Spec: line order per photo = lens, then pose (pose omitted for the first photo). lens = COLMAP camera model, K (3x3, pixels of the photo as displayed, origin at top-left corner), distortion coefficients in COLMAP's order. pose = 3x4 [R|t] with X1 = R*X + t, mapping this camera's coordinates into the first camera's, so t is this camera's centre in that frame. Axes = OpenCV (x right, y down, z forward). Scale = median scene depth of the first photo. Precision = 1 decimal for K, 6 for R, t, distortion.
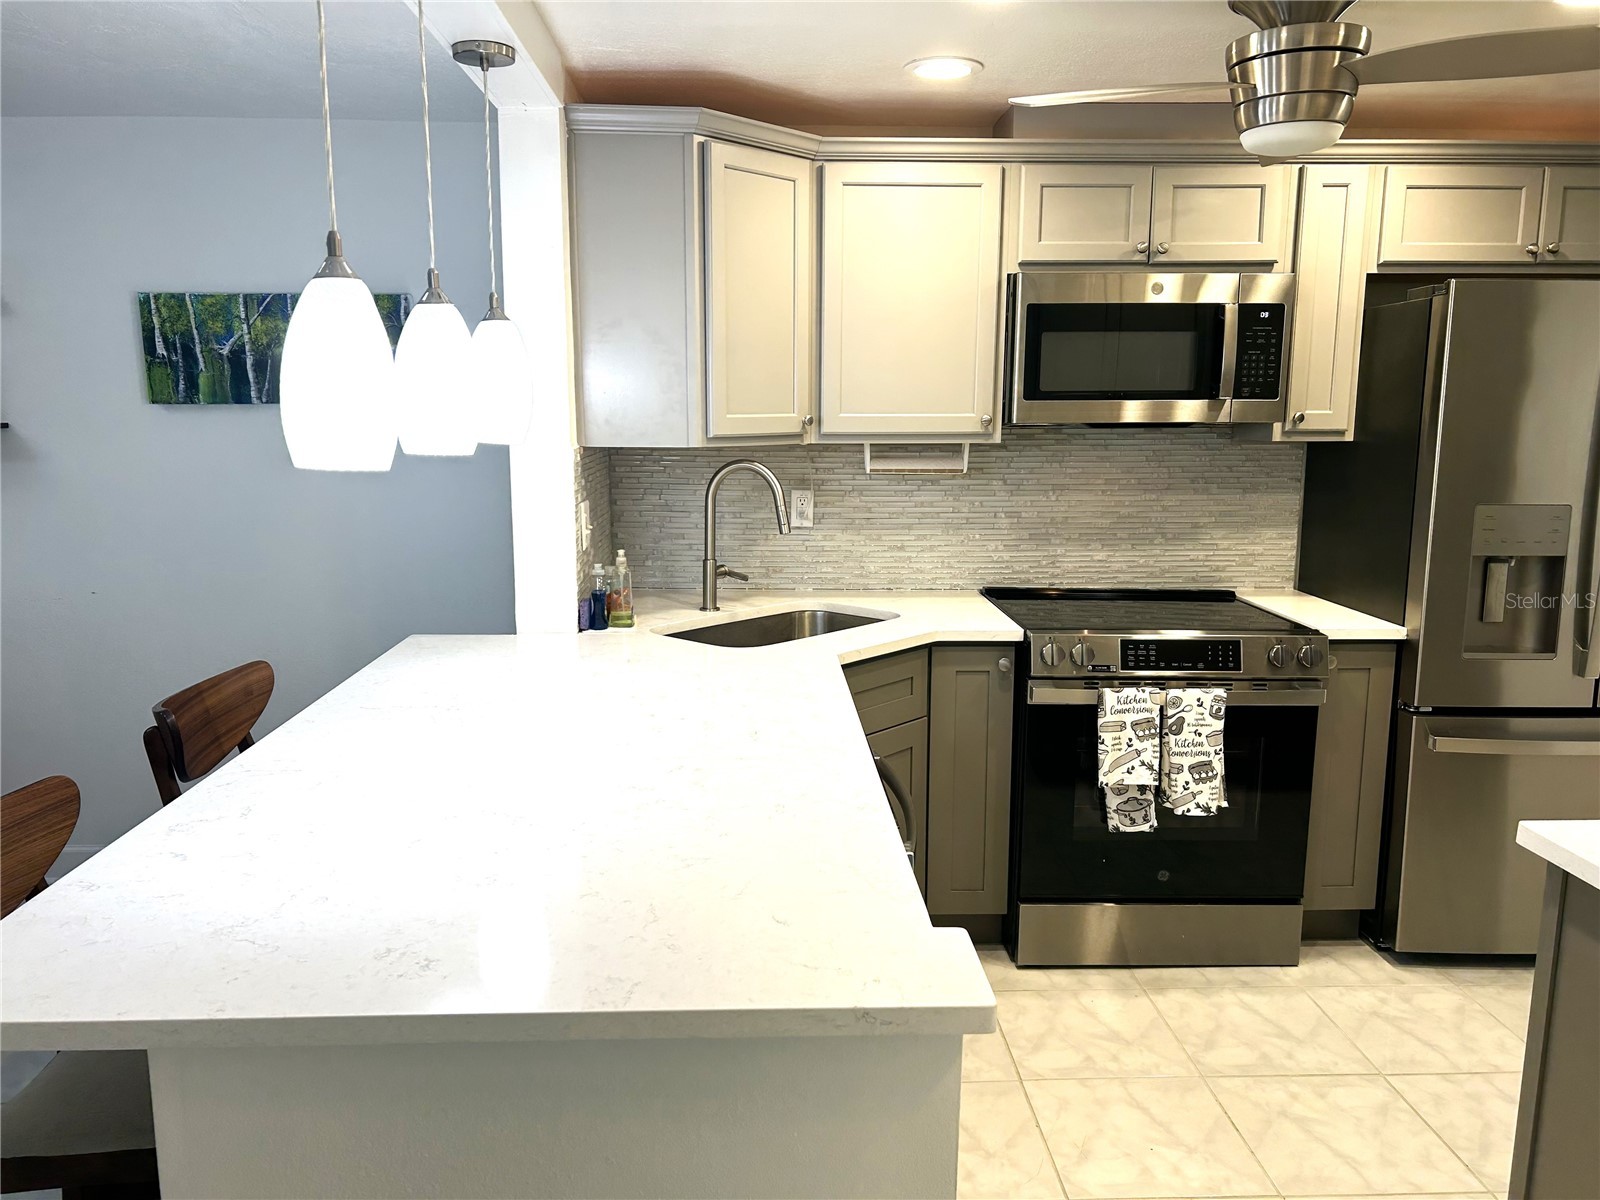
lens RADIAL K [[1207.1, 0, 796.6], [0, 1207.1, 599.4], [0, 0, 1]] dist [0.059040, -0.066731]
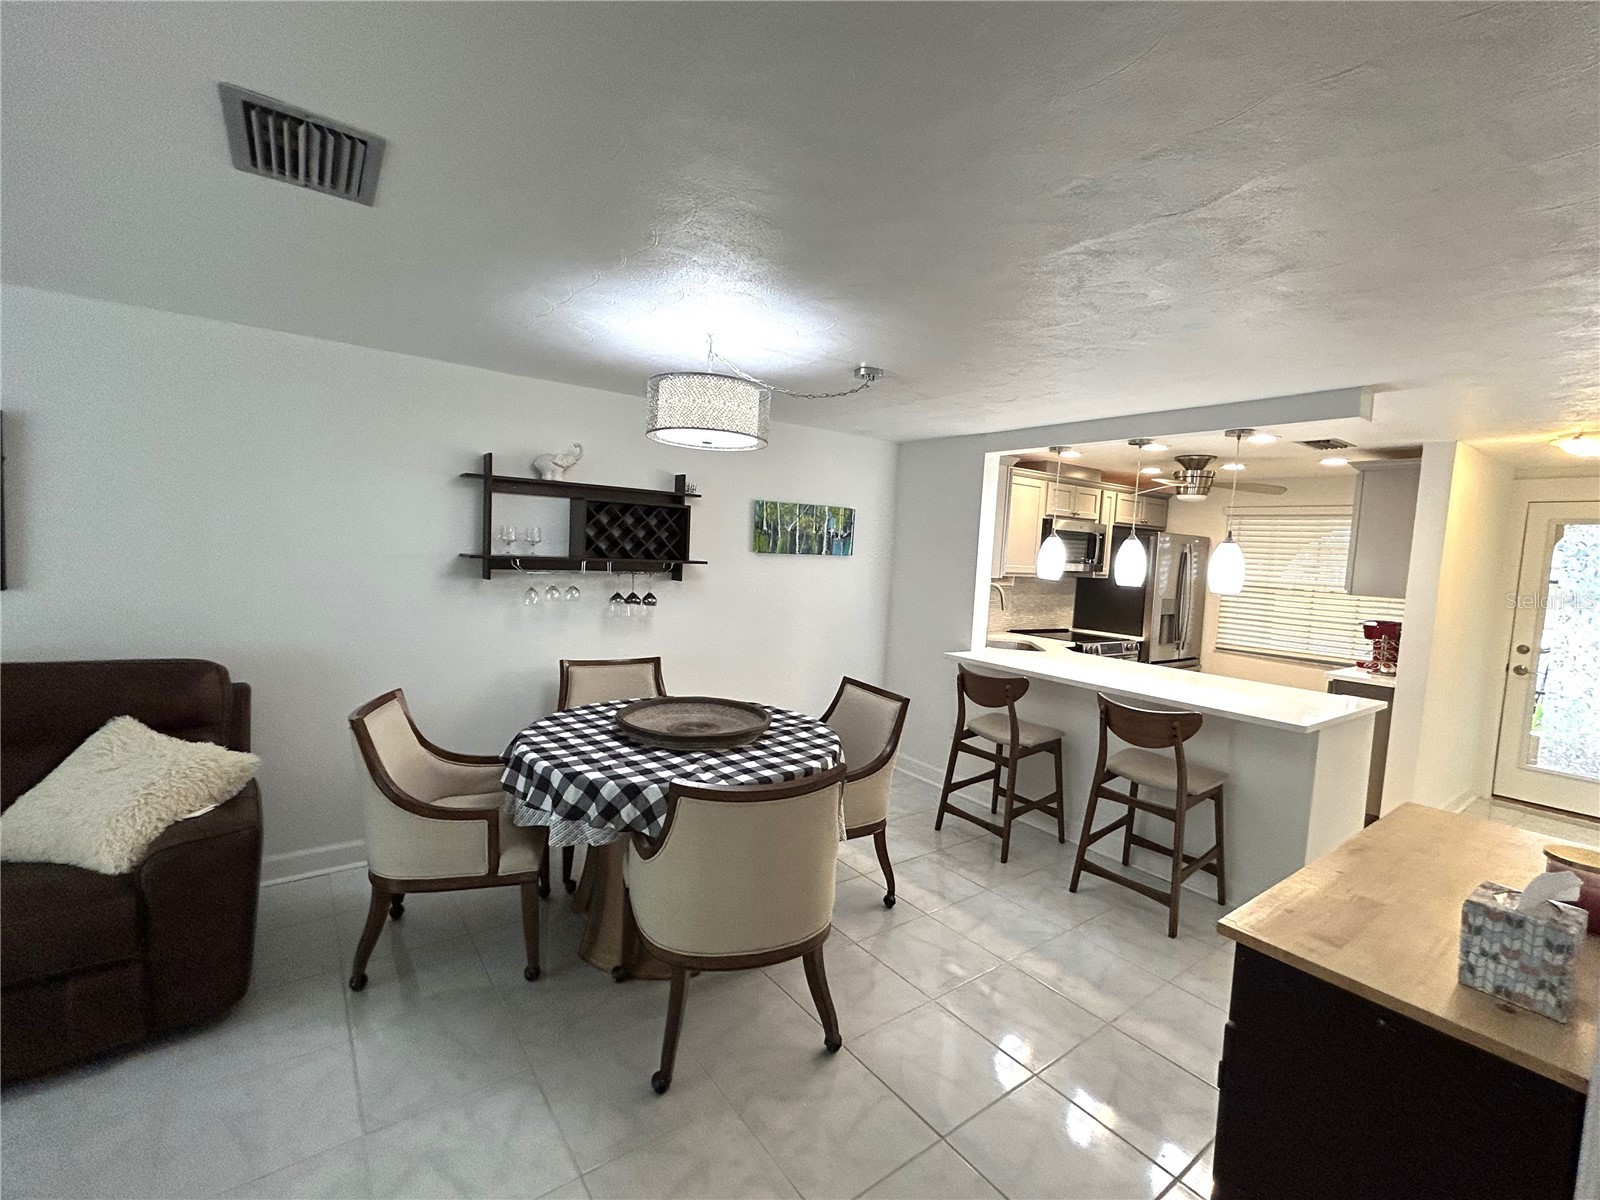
lens RADIAL K [[698.4, 0, 811.4], [0, 698.4, 593.3], [0, 0, 1]] dist [0.001367, -0.000175]
pose [[0.820840, -0.000612, 0.571157, -1.228093], [0.044374, 0.997045, -0.062704, -0.015281], [-0.569431, 0.076815, 0.818442, -0.013576]]
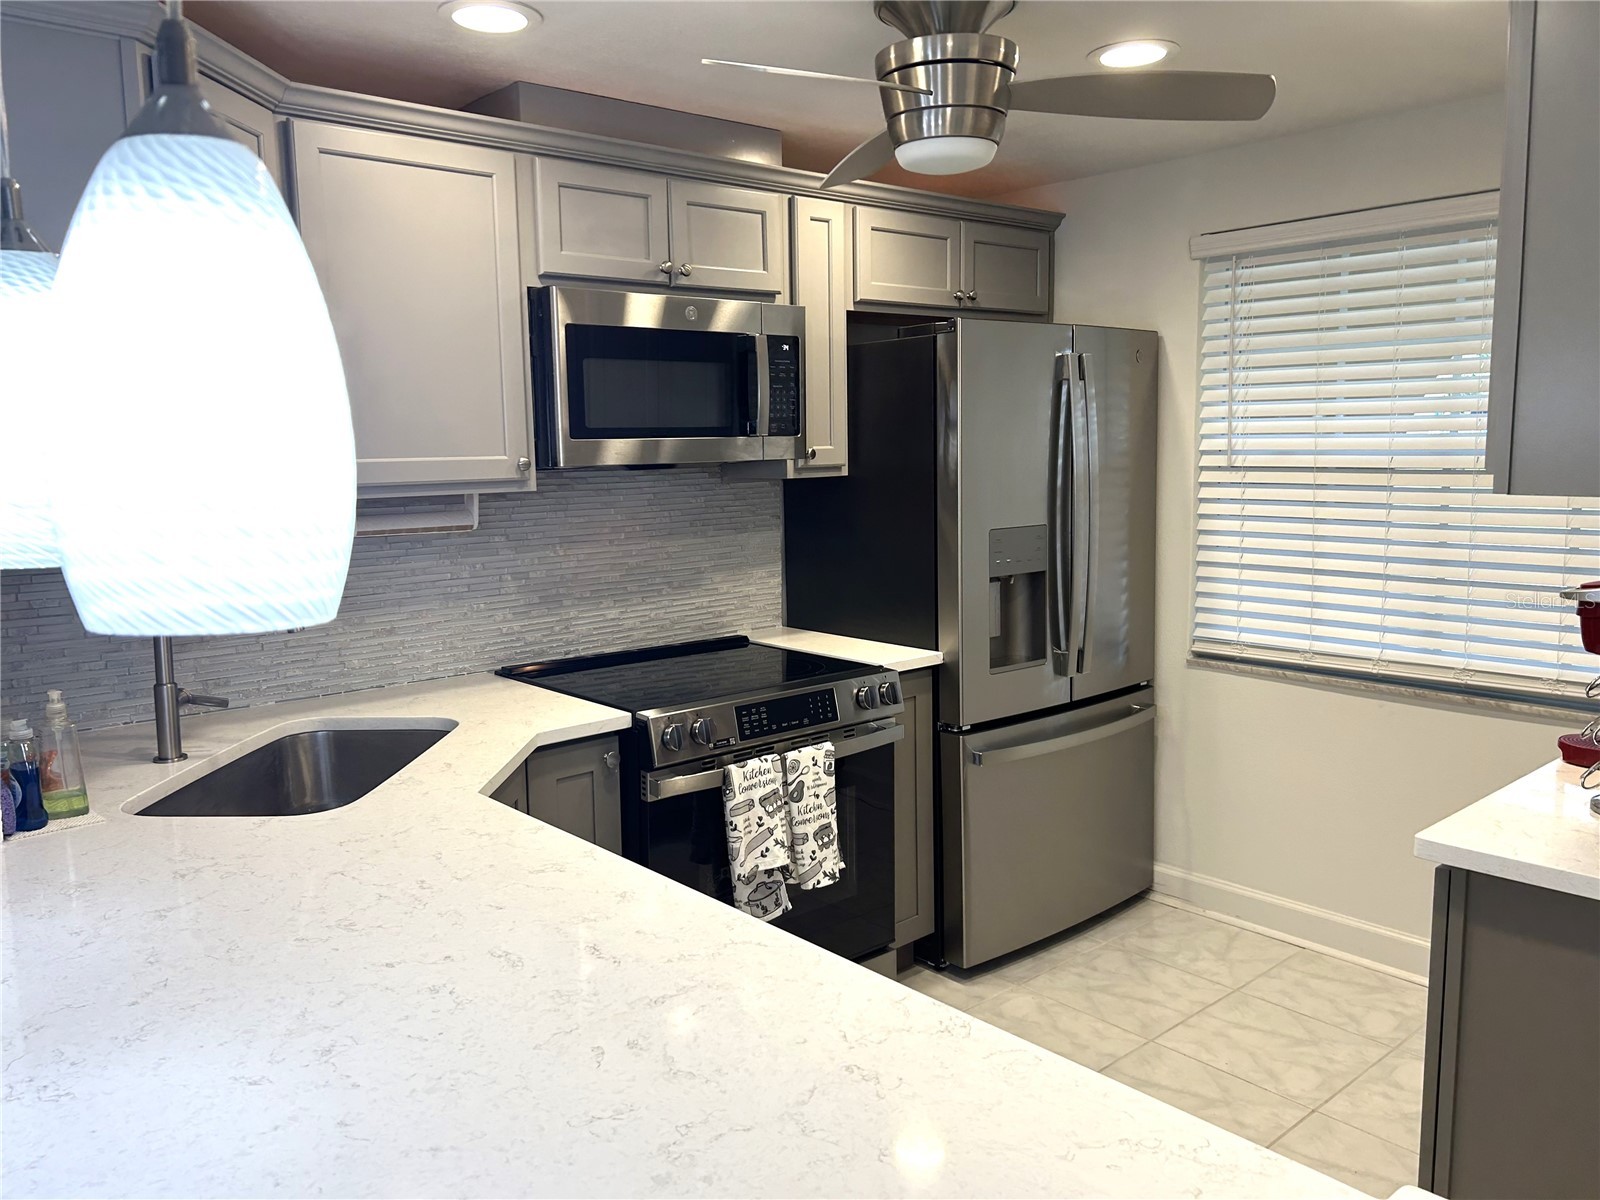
lens RADIAL K [[1207.1, 0, 790.2], [0, 1207.1, 586.1], [0, 0, 1]] dist [0.059040, -0.066731]
pose [[0.778399, -0.093698, 0.620738, -0.221698], [0.122222, 0.992497, -0.003451, -0.043132], [-0.615757, 0.078554, 0.784010, 0.266314]]
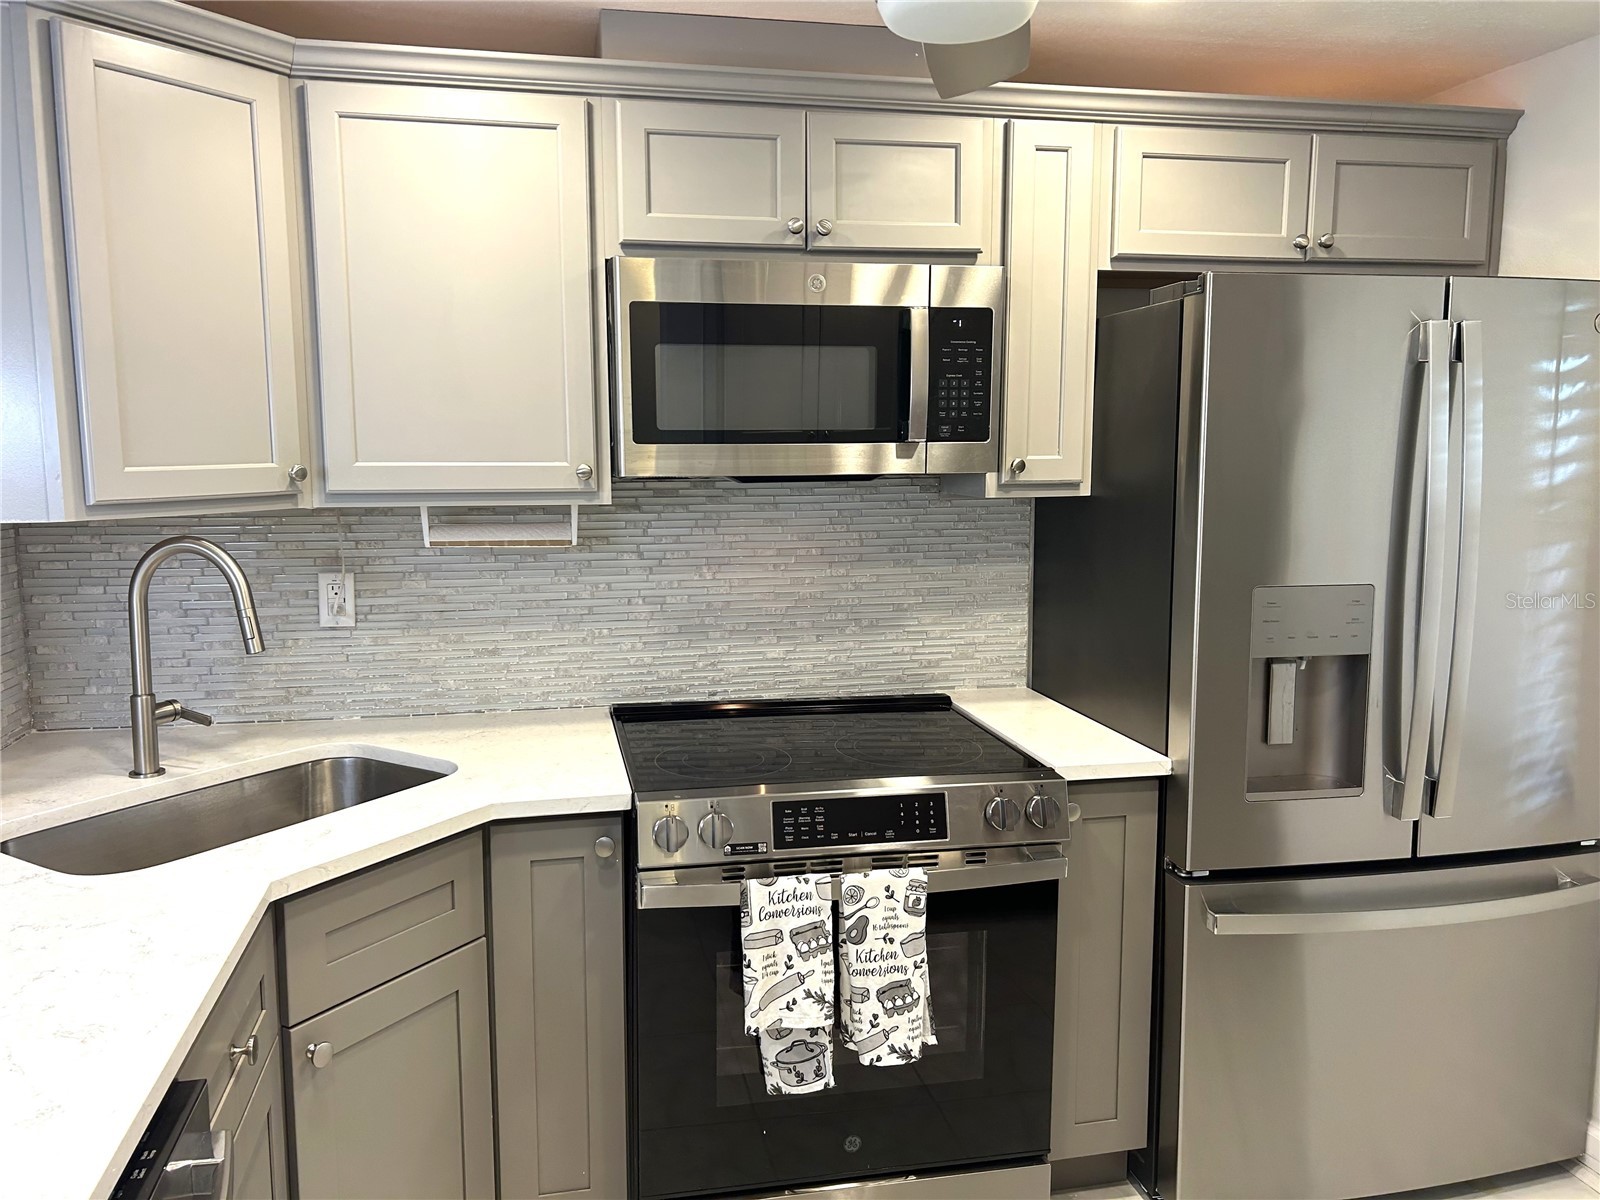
lens RADIAL K [[1207.1, 0, 788.7], [0, 1207.1, 585.0], [0, 0, 1]] dist [0.059040, -0.066731]
pose [[0.985223, -0.025807, 0.169320, 0.157681], [0.032420, 0.998811, -0.036406, -0.057741], [-0.168179, 0.041358, 0.984889, 0.323092]]
